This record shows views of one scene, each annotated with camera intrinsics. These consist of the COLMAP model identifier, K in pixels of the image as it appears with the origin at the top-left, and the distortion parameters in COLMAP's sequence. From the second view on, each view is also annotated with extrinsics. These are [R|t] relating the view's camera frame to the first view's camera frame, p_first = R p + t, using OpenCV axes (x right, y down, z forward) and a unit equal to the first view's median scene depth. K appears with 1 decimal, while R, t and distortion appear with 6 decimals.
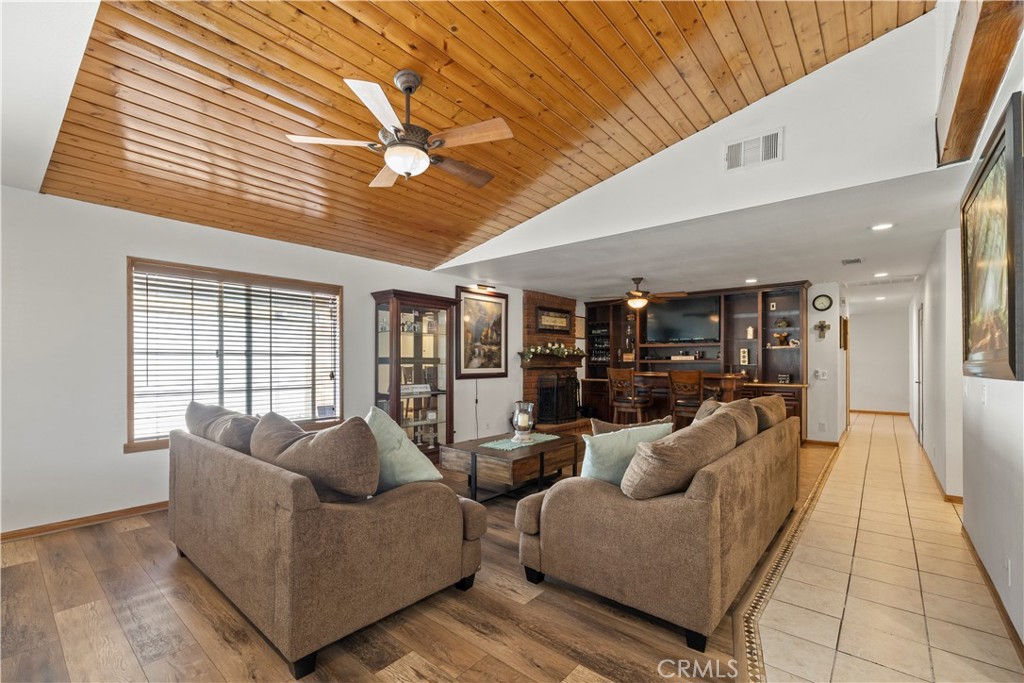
lens RADIAL K [[435.2, 0, 511.8], [0, 435.2, 359.9], [0, 0, 1]] dist [-0.002033, 0.000341]
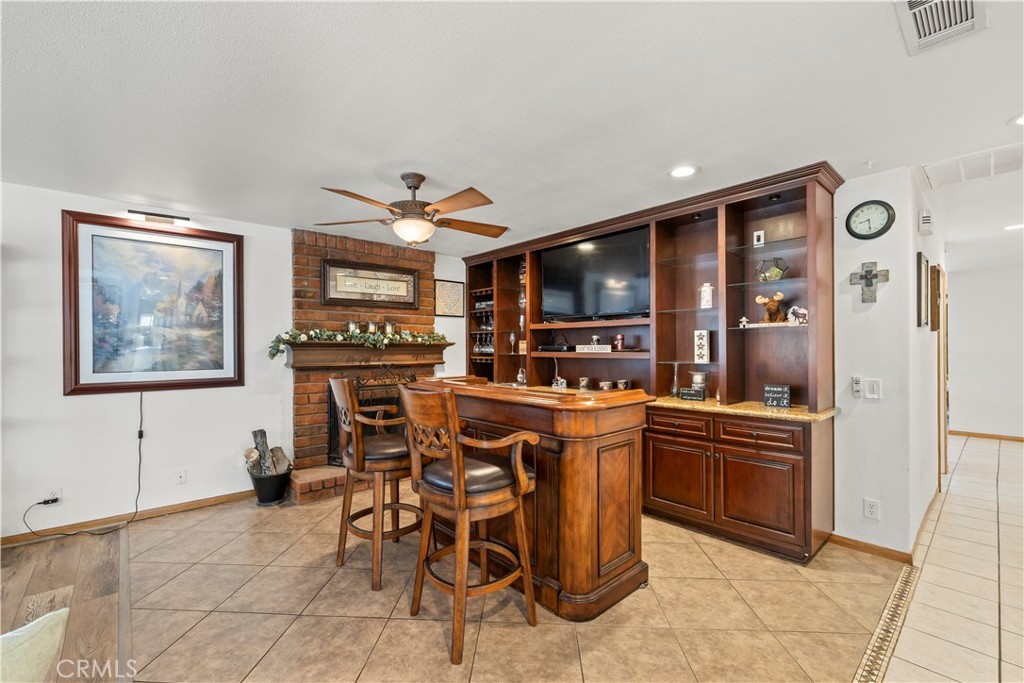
lens RADIAL K [[435.2, 0, 511.7], [0, 435.2, 346.3], [0, 0, 1]] dist [-0.002033, 0.000341]
pose [[0.990899, -0.004983, -0.134516, 0.399333], [0.005054, 0.999987, 0.000184, -0.008798], [0.134514, -0.000862, 0.990911, 0.499906]]
